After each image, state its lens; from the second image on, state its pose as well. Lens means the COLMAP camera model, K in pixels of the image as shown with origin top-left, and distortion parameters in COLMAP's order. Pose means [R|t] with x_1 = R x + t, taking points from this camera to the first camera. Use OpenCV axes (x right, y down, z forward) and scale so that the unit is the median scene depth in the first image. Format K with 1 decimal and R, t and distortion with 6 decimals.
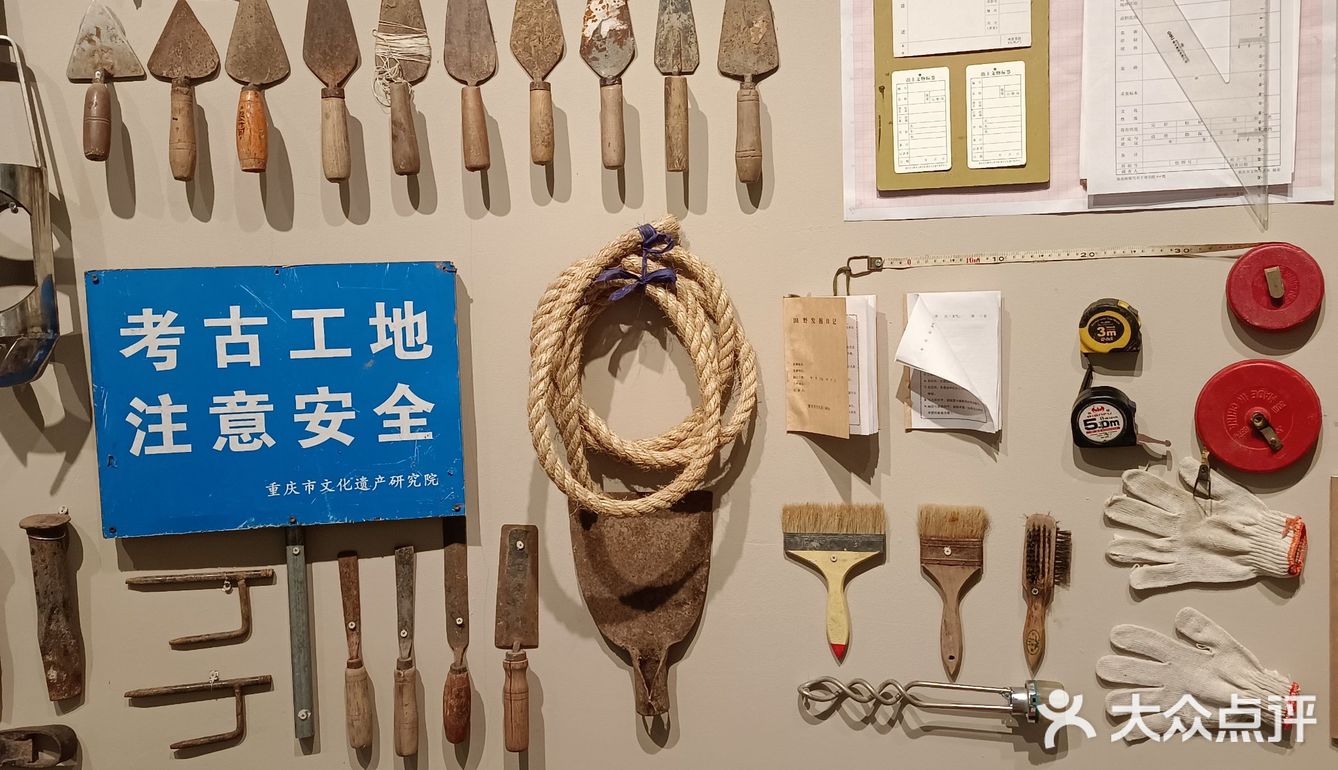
lens RADIAL K [[1024.6, 0, 669.0], [0, 1024.6, 385.0], [0, 0, 1]] dist [0.041829, -0.001925]
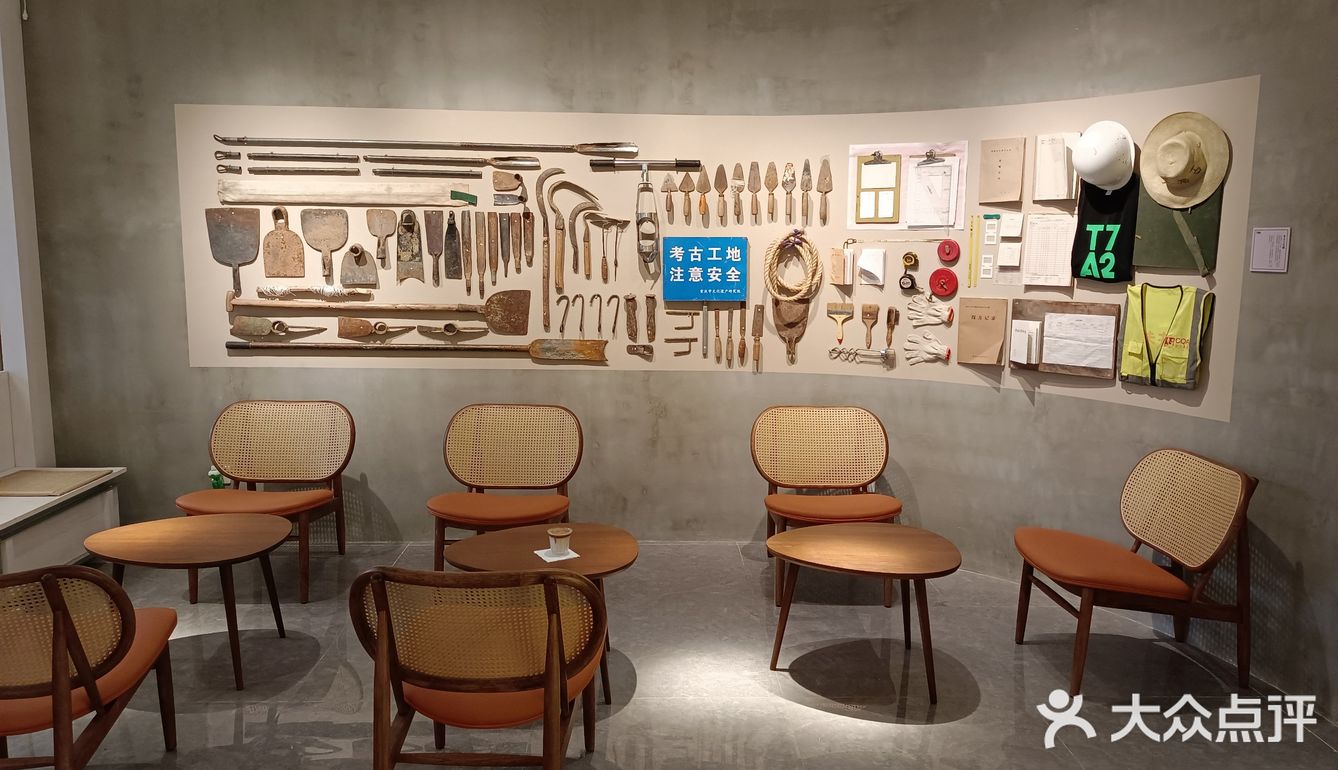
lens RADIAL K [[1024.6, 0, 669.0], [0, 1024.6, 385.0], [0, 0, 1]] dist [0.041829, -0.001925]
pose [[0.979754, 0.059638, -0.191118, 0.293268], [-0.050379, 0.997326, 0.052946, 0.260840], [0.193764, -0.042246, 0.980138, -3.027433]]
